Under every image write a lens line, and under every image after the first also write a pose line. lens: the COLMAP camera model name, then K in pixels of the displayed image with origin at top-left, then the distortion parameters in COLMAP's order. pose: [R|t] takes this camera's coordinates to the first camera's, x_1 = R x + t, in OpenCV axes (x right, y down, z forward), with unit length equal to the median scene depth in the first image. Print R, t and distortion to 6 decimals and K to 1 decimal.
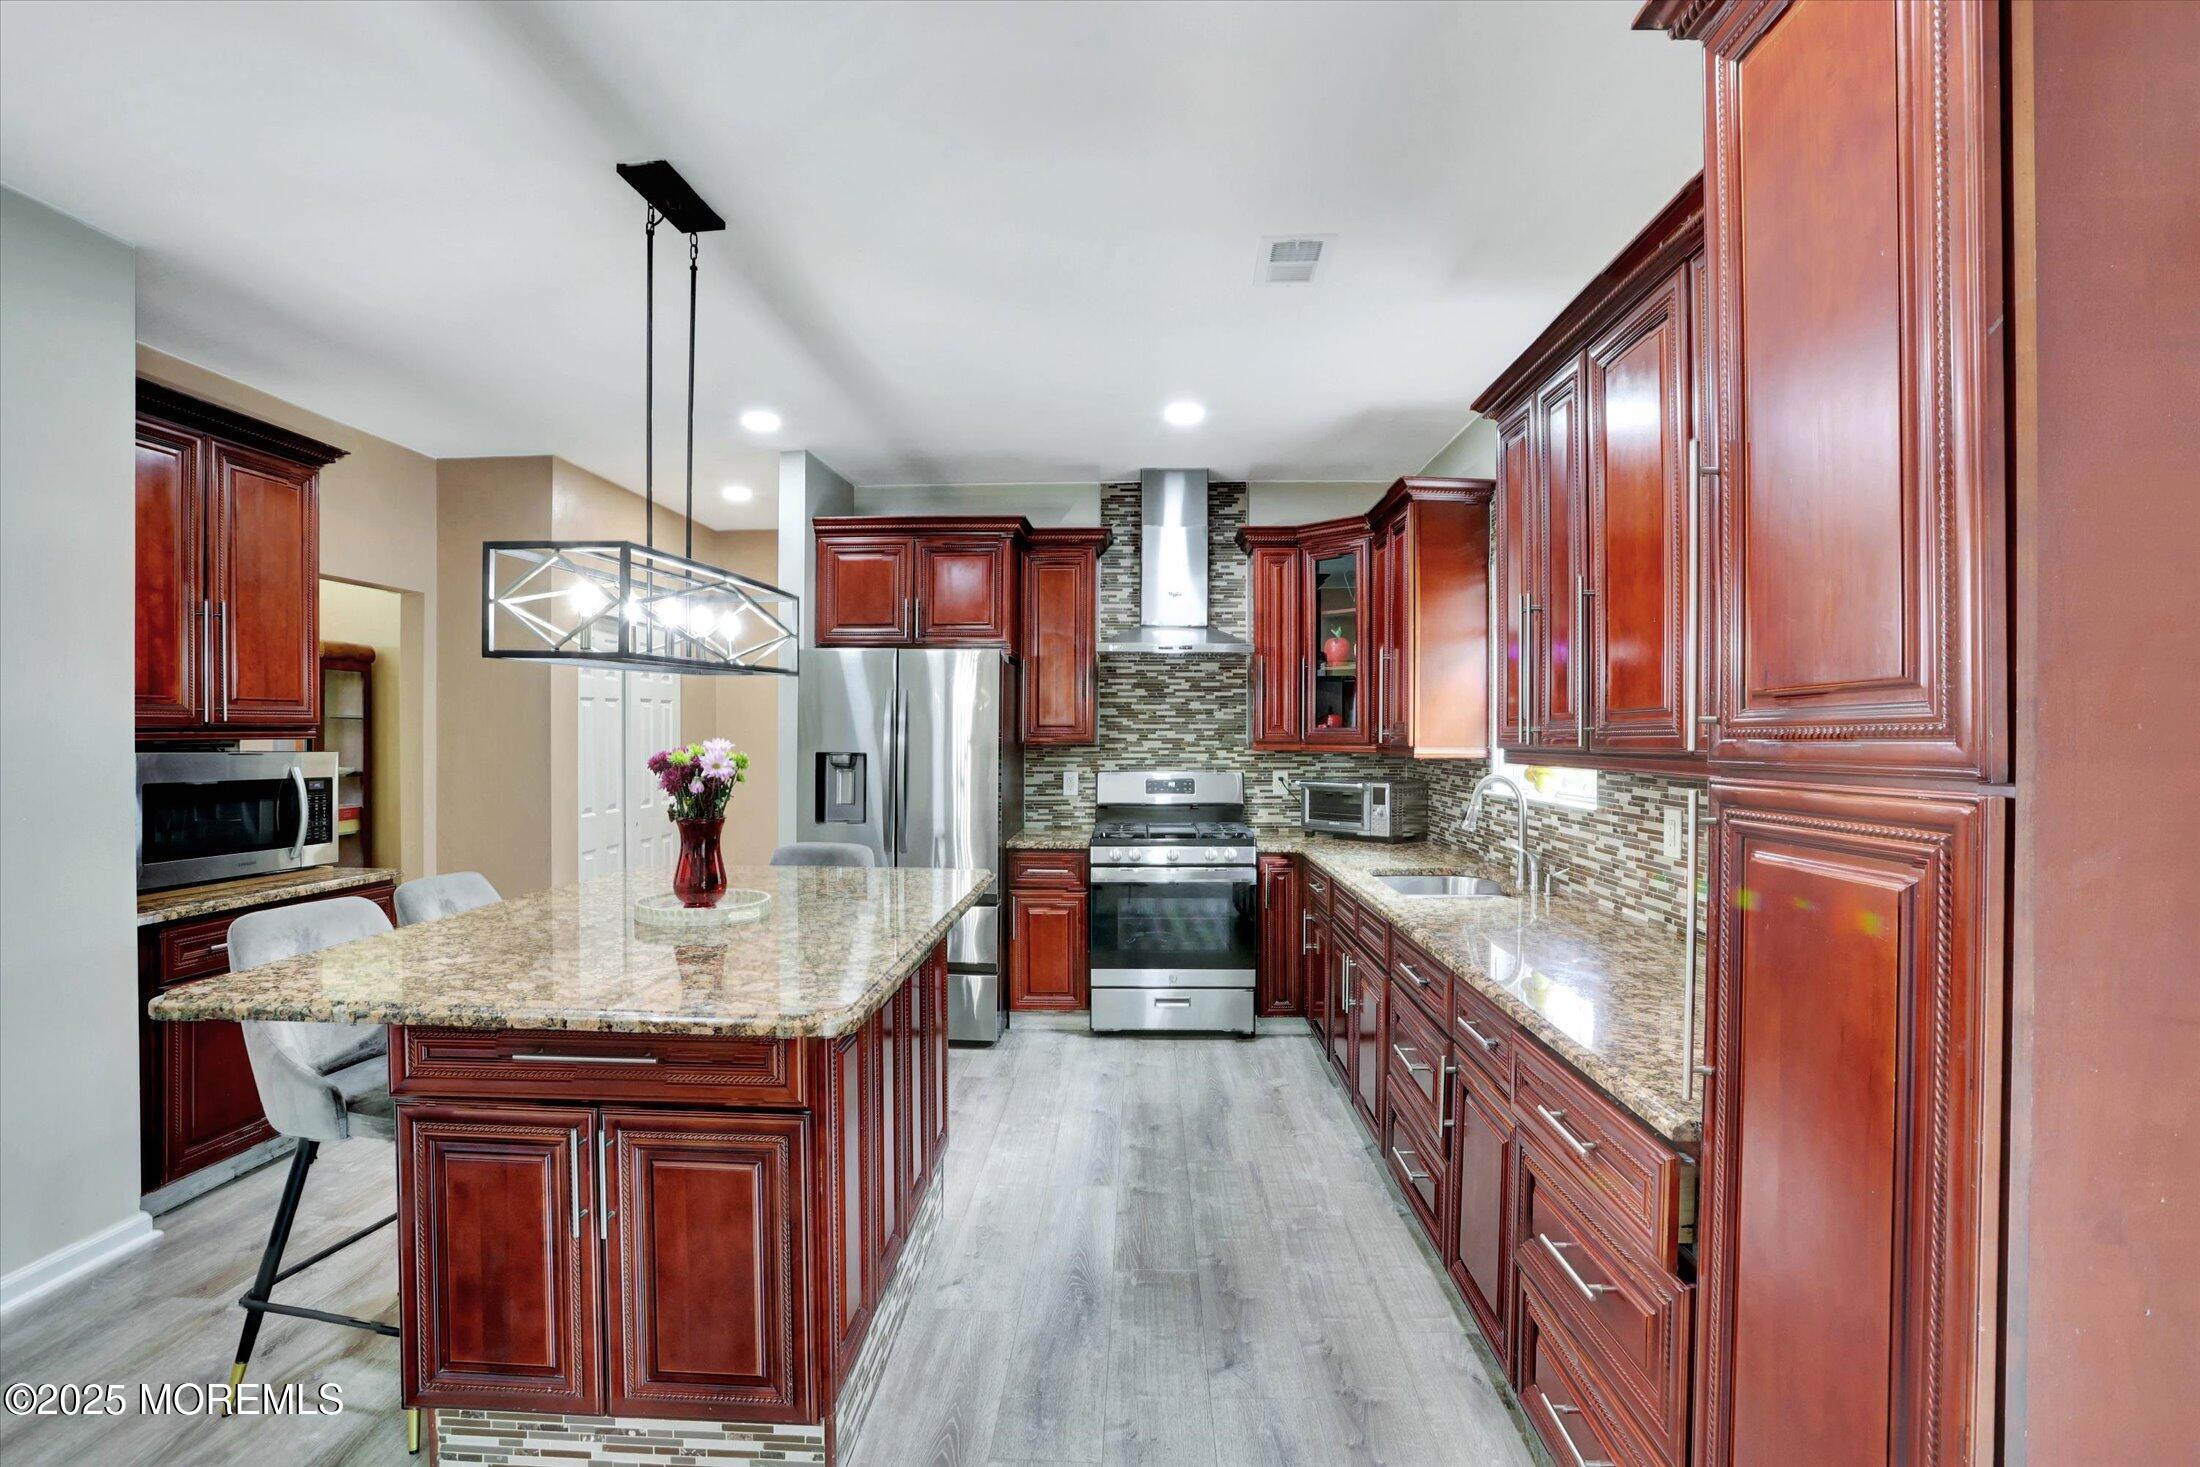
lens RADIAL K [[1023.7, 0, 1105.9], [0, 1023.7, 732.4], [0, 0, 1]] dist [-0.032054, 0.002993]
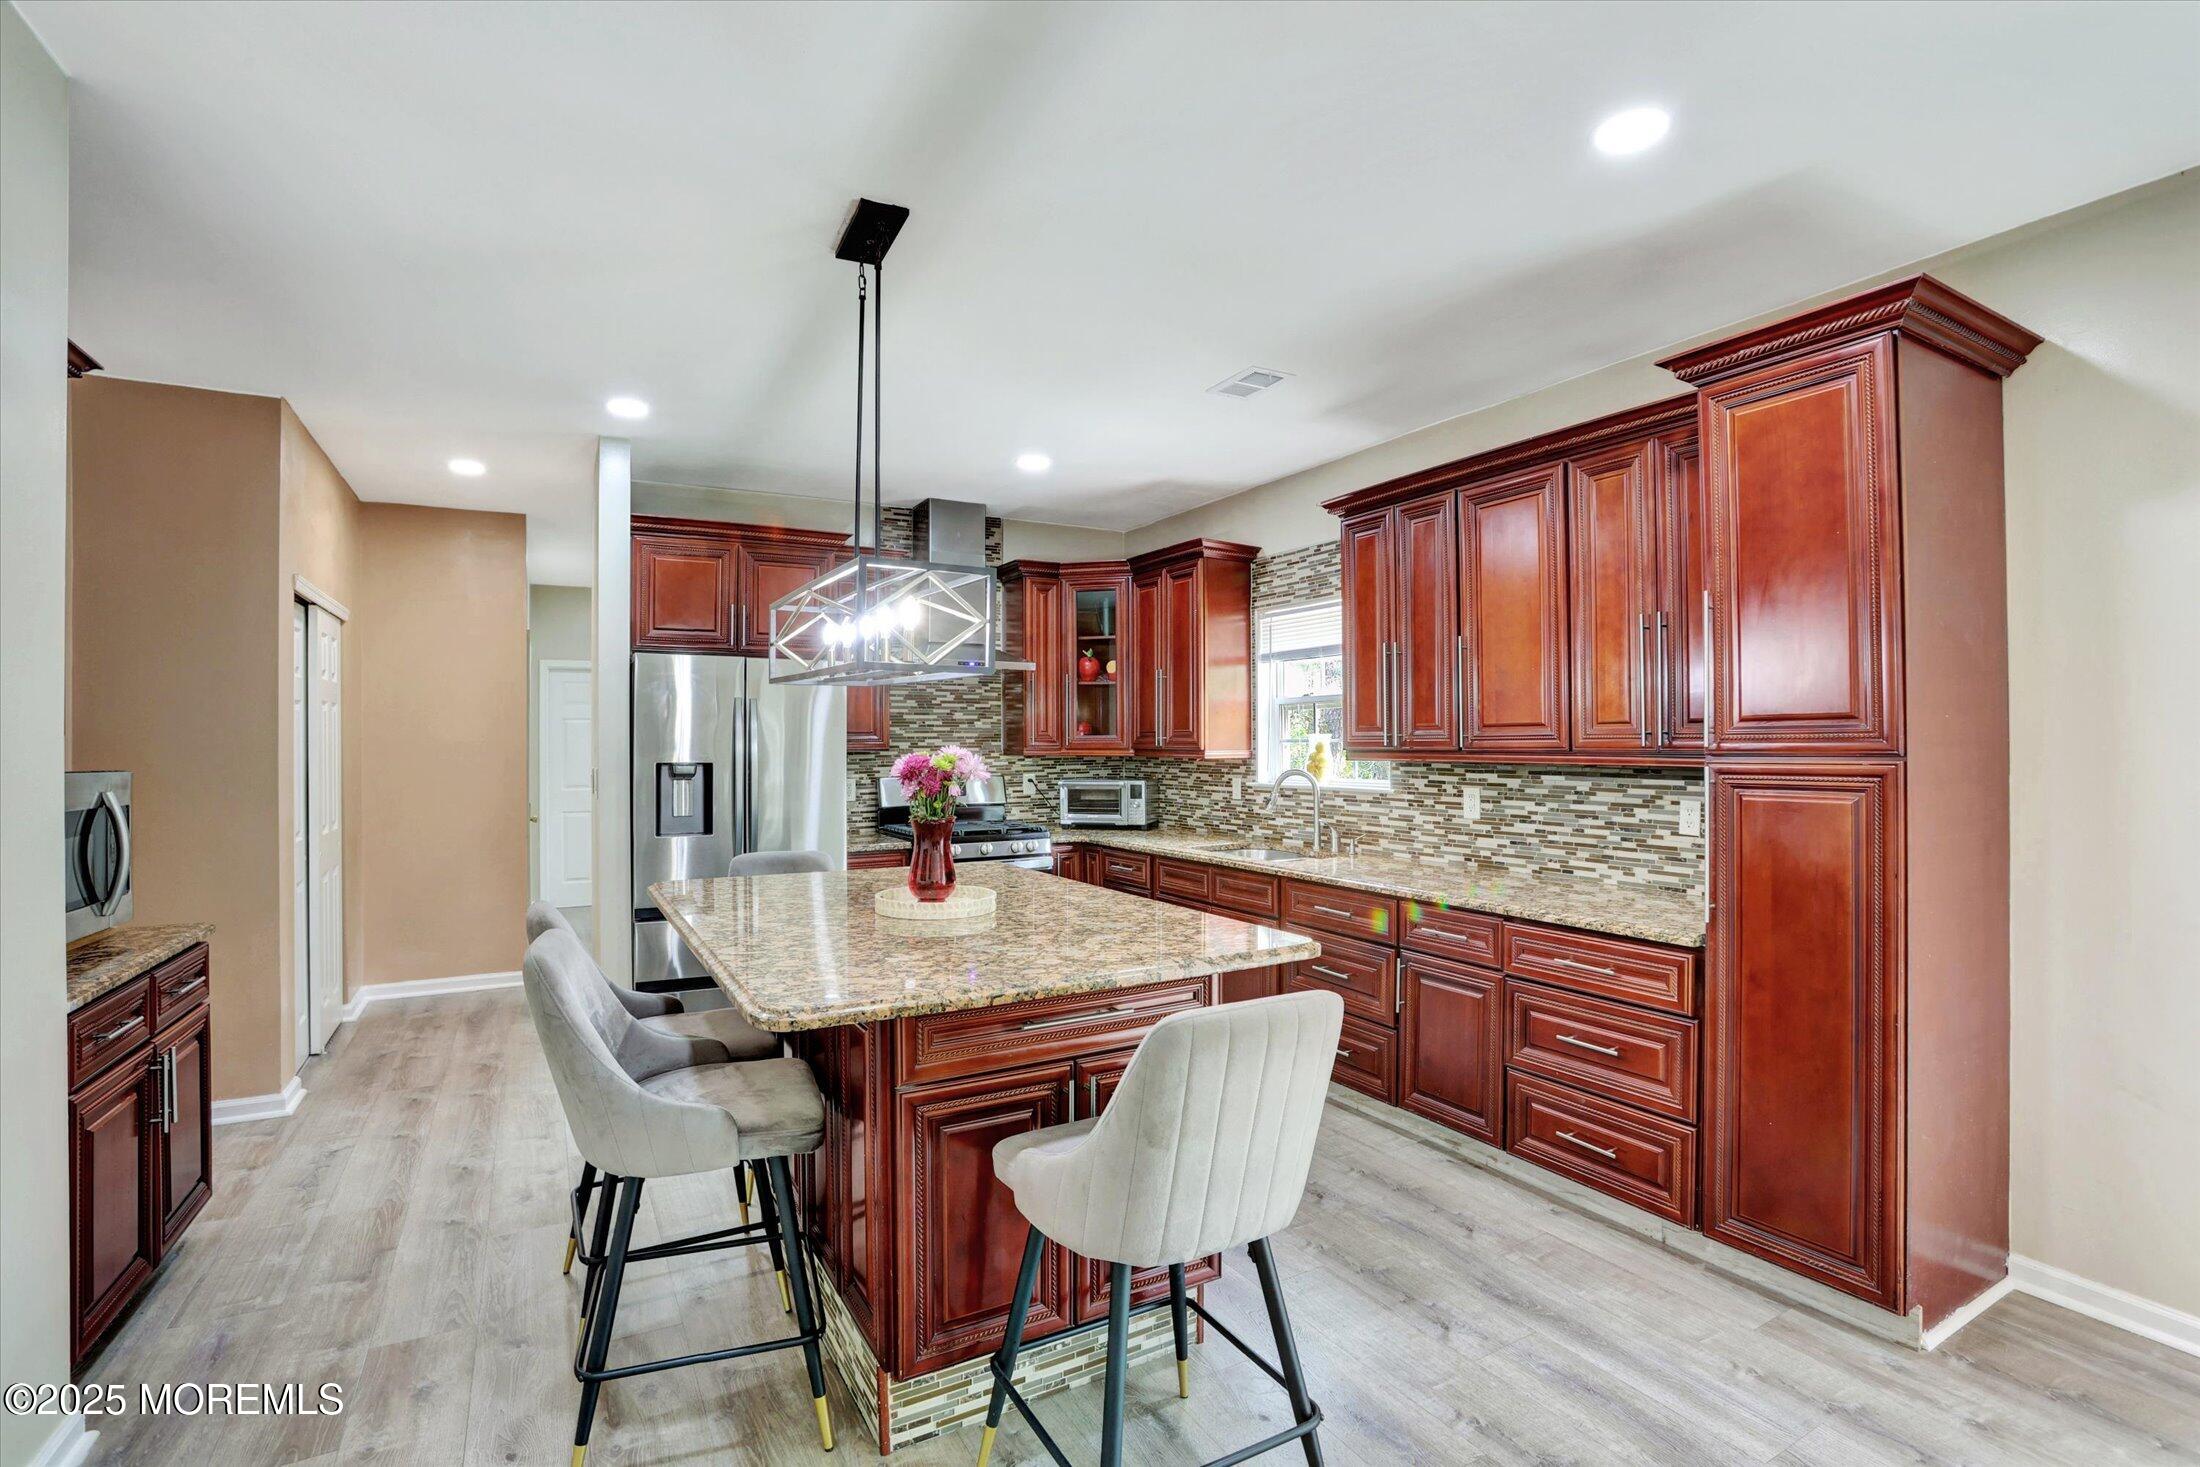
lens RADIAL K [[1023.7, 0, 1101.9], [0, 1023.7, 733.8], [0, 0, 1]] dist [-0.032054, 0.002993]
pose [[0.847854, -0.004958, 0.530207, -0.414968], [0.007609, 0.999967, -0.002818, -0.003290], [-0.530175, 0.006424, 0.847864, -0.011074]]
